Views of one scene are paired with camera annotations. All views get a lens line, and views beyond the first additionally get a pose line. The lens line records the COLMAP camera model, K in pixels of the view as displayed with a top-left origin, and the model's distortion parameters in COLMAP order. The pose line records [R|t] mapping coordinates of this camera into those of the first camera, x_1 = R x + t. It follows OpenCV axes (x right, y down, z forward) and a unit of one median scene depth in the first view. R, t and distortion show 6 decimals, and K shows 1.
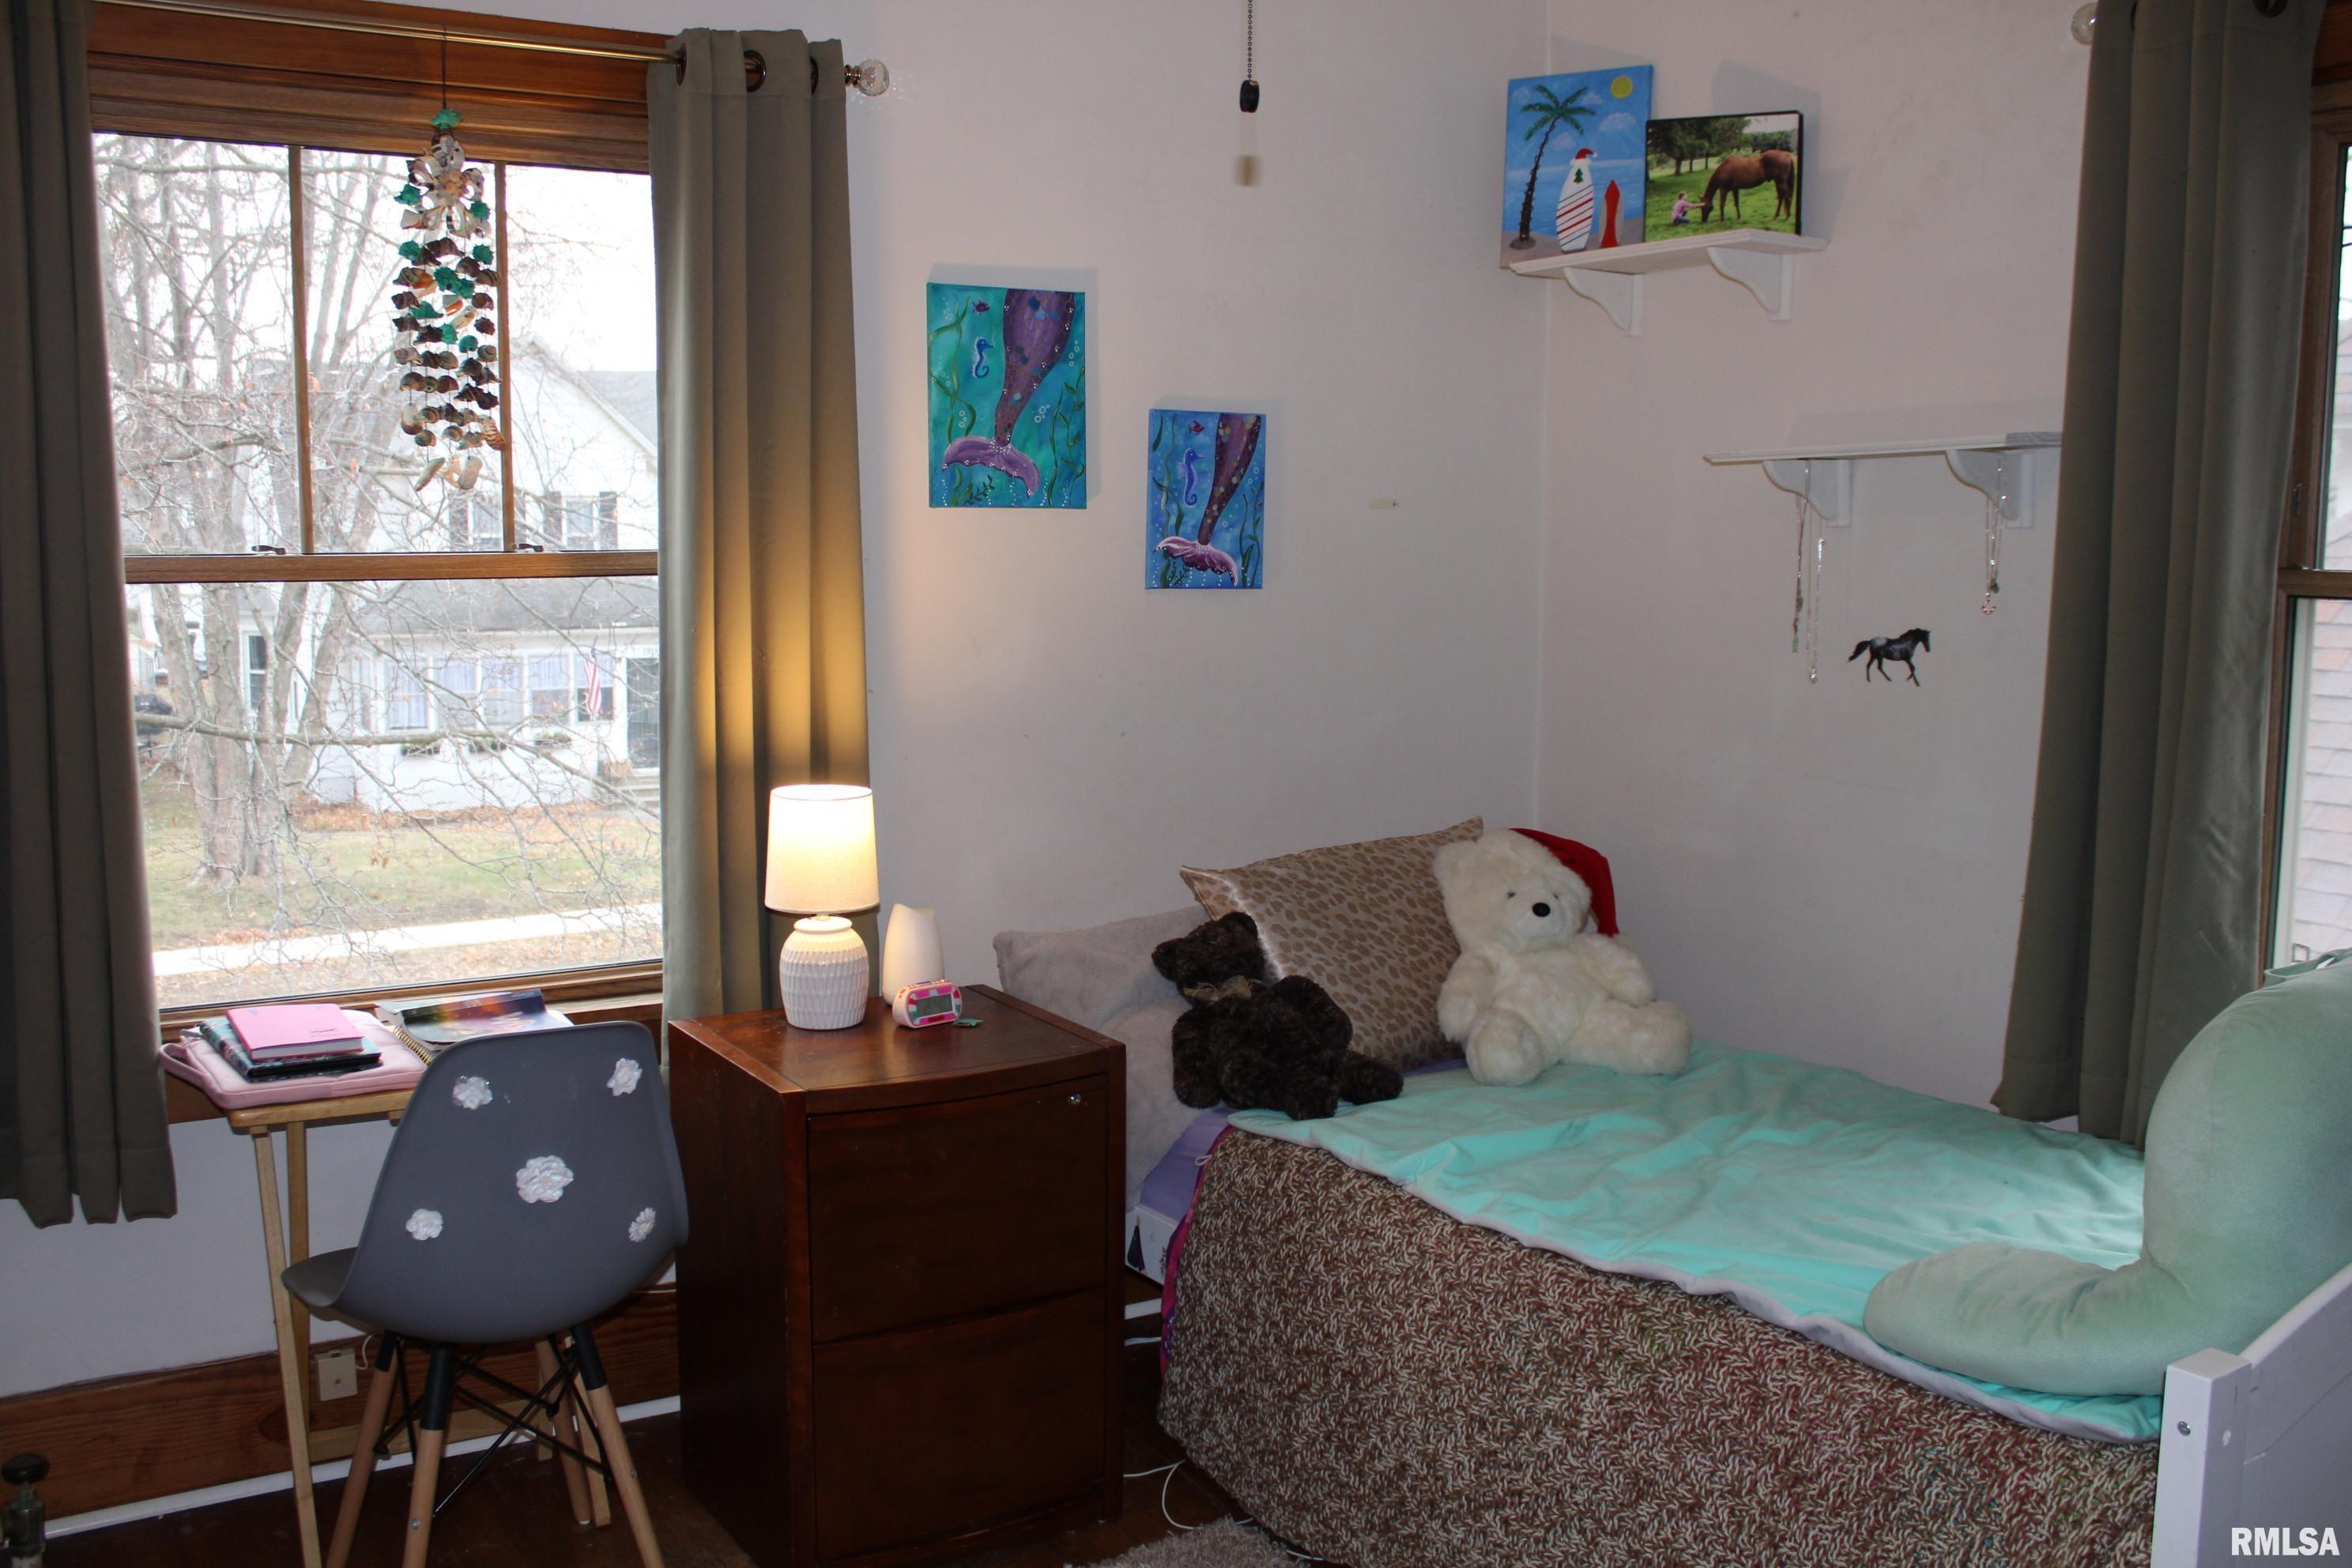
lens RADIAL K [[2098.9, 0, 1179.2], [0, 2098.9, 784.6], [0, 0, 1]] dist [-0.142107, 0.115587]
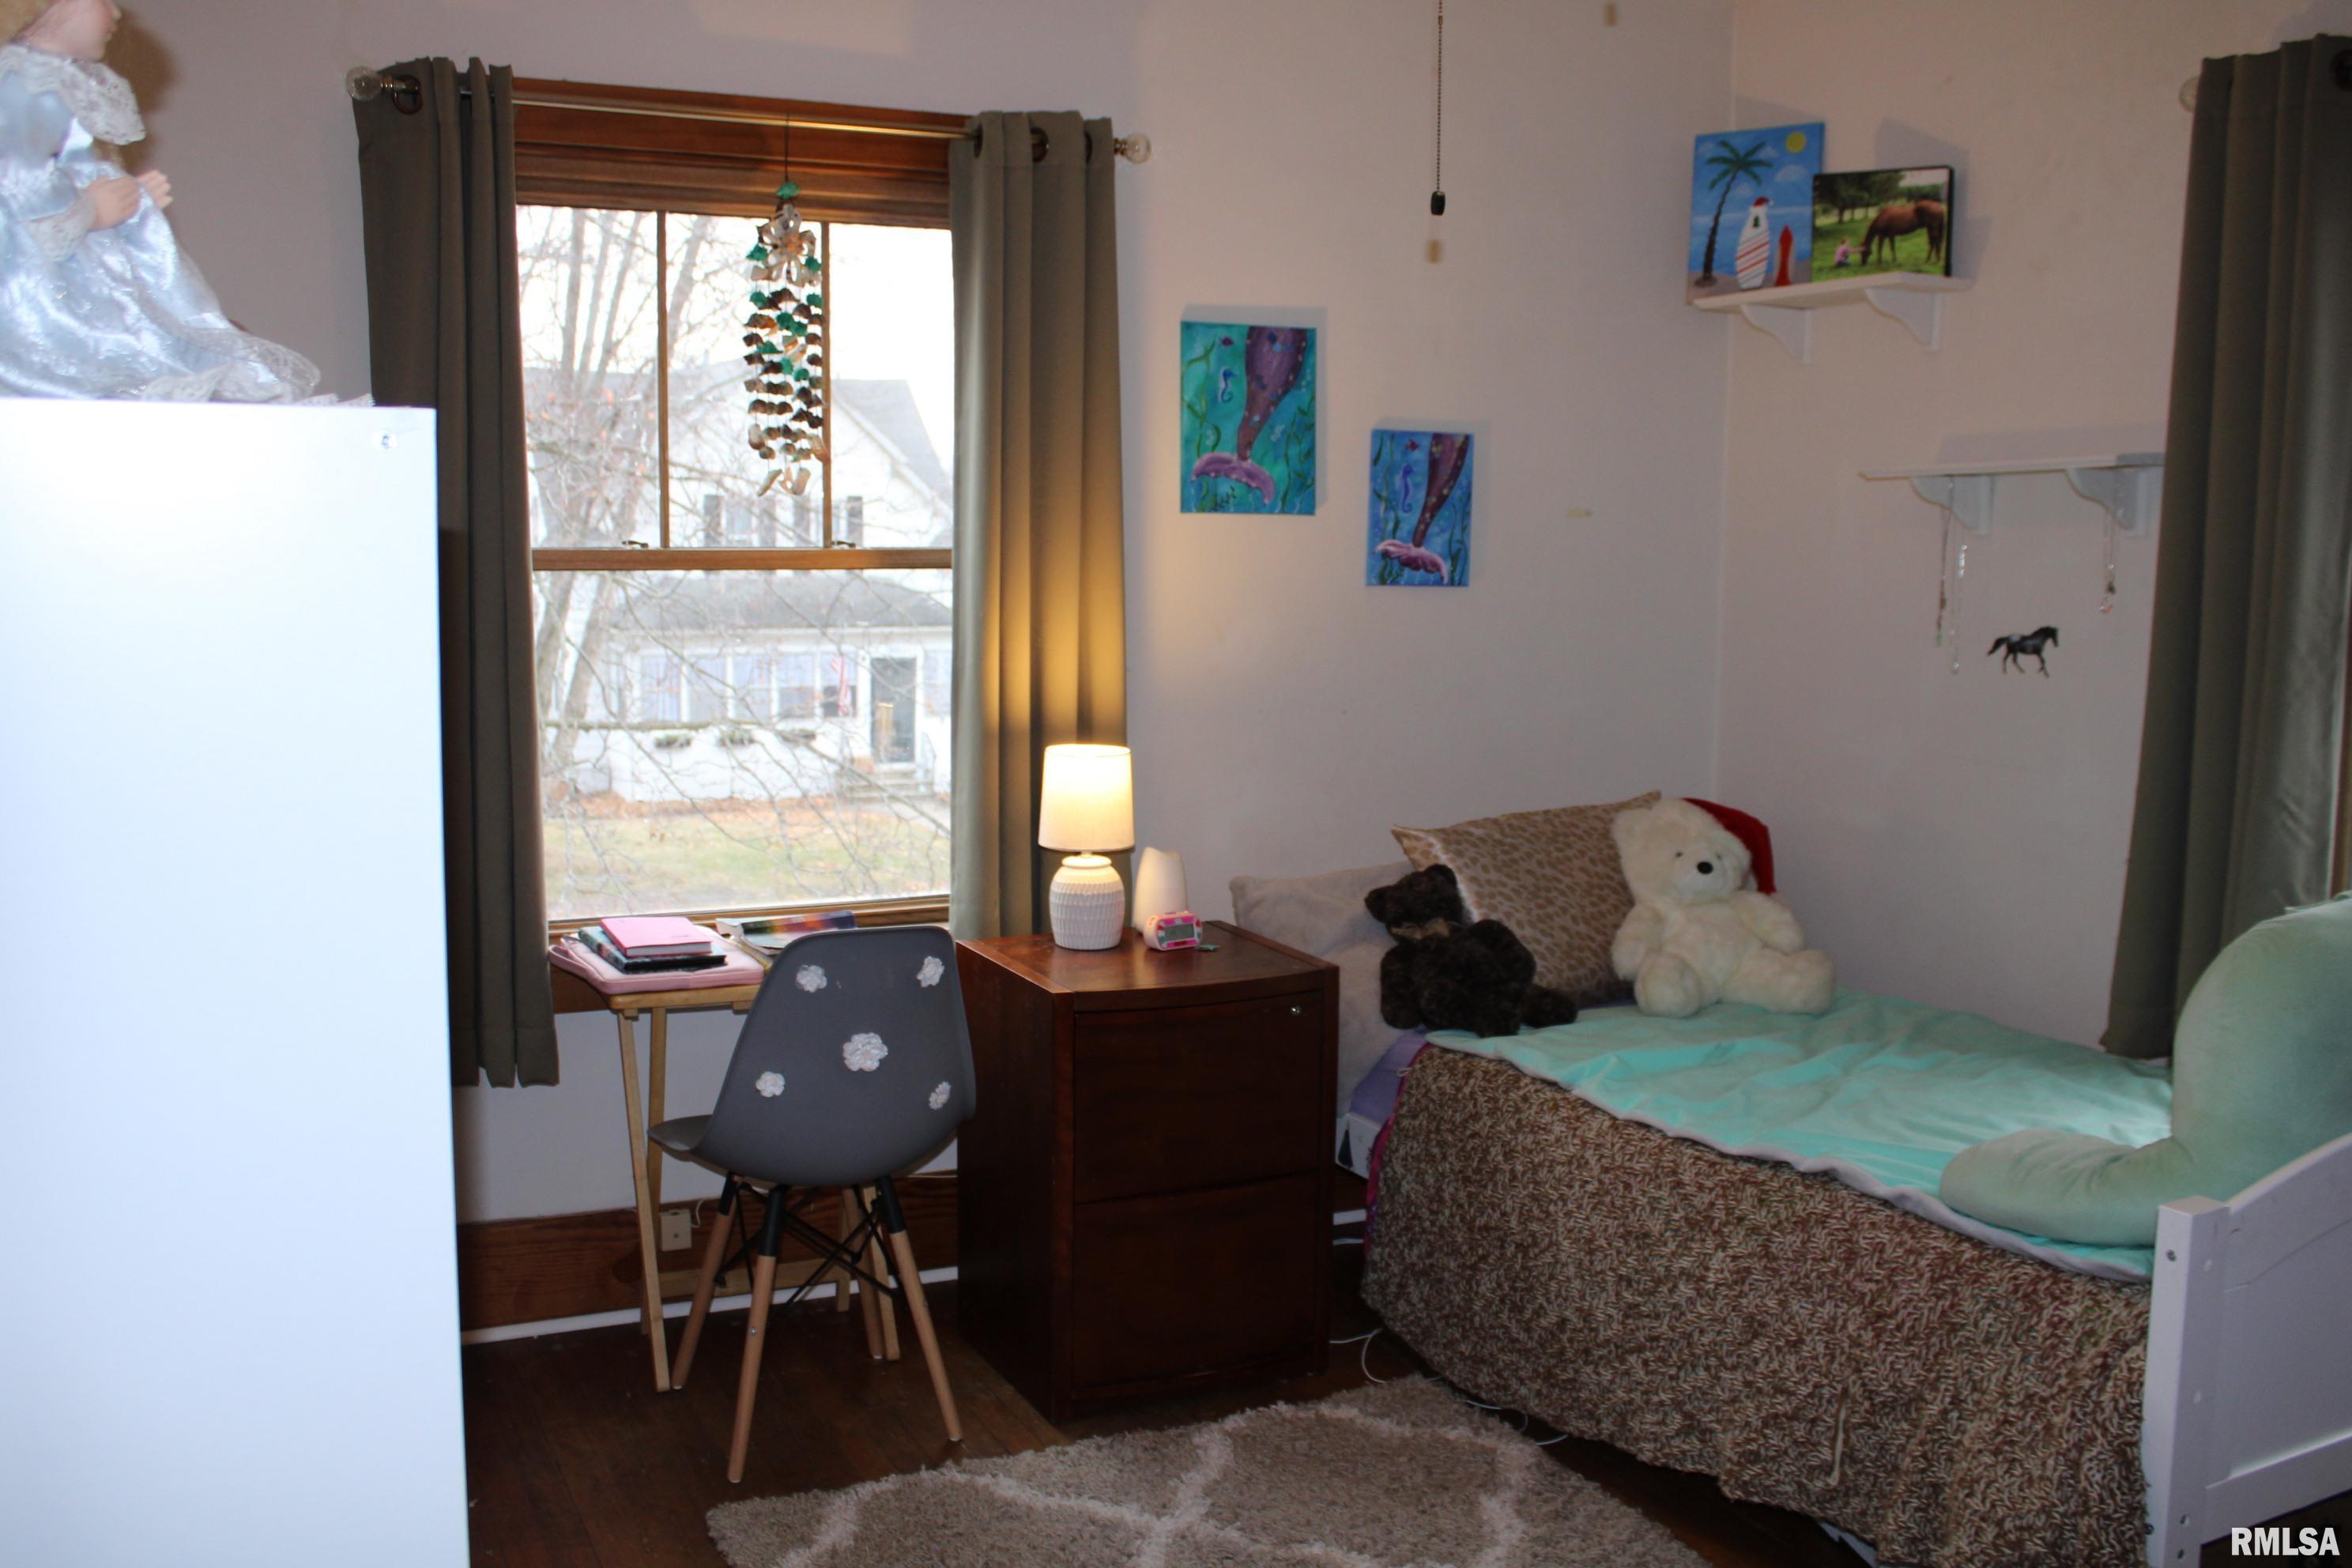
lens RADIAL K [[2098.9, 0, 1188.8], [0, 2098.9, 789.9], [0, 0, 1]] dist [-0.142107, 0.115587]
pose [[0.994325, 0.017354, -0.104958, 0.012115], [-0.017381, 0.999849, 0.000655, 0.023838], [0.104953, 0.001173, 0.994476, -0.183973]]
